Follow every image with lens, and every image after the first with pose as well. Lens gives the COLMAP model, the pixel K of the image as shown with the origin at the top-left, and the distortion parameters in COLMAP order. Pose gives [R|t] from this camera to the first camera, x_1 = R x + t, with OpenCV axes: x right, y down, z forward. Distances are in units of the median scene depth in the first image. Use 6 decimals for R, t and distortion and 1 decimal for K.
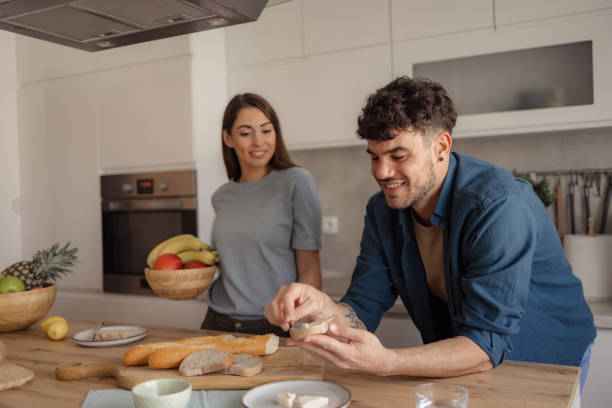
lens RADIAL K [[620.2, 0, 306.6], [0, 620.2, 196.0], [0, 0, 1]] dist [0.037077, 0.010051]
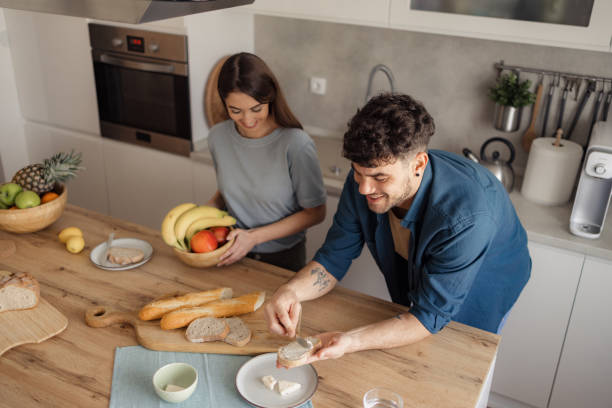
lens RADIAL K [[620.2, 0, 306.6], [0, 620.2, 196.0], [0, 0, 1]] dist [0.037077, 0.010051]
pose [[0.998060, 0.051750, 0.034612, -0.013230], [-0.061437, 0.908647, 0.413021, -0.357851], [-0.010077, -0.414346, 0.910063, -0.020506]]
